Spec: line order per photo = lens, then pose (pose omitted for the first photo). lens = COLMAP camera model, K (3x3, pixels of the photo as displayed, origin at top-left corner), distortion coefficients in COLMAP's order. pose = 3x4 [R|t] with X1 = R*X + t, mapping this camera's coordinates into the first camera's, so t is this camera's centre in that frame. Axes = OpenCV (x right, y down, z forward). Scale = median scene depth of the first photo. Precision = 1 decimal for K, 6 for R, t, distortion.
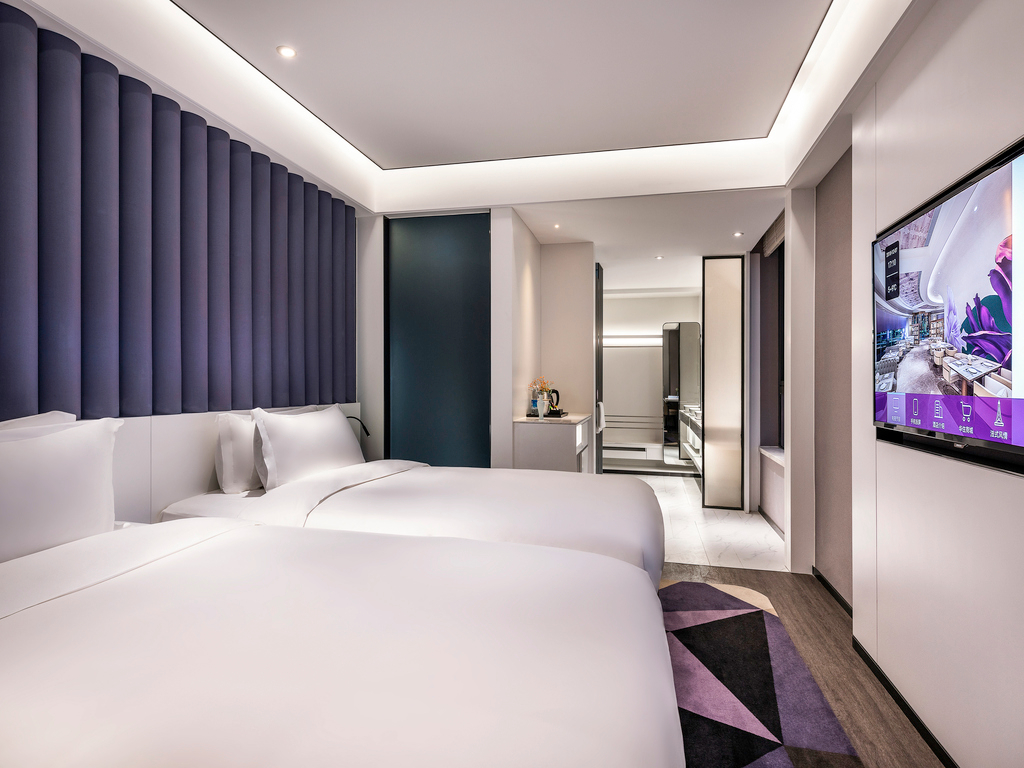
lens RADIAL K [[543.0, 0, 512.4], [0, 543.0, 383.7], [0, 0, 1]] dist [0.000015, 0.000001]
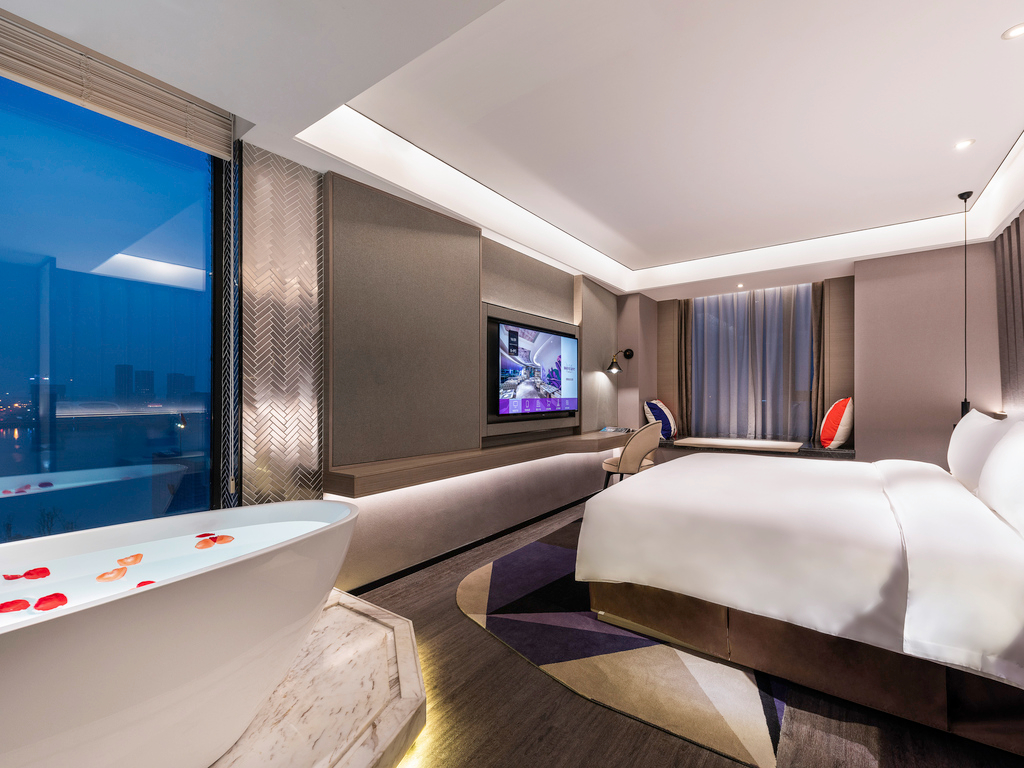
lens RADIAL K [[454.7, 0, 513.0], [0, 454.7, 389.9], [0, 0, 1]] dist [-0.000277, 0.000001]
pose [[-0.918649, 0.000086, 0.395074, -0.019266], [-0.000917, 0.999997, -0.002350, -0.017123], [-0.395073, -0.002521, -0.918646, 3.161999]]
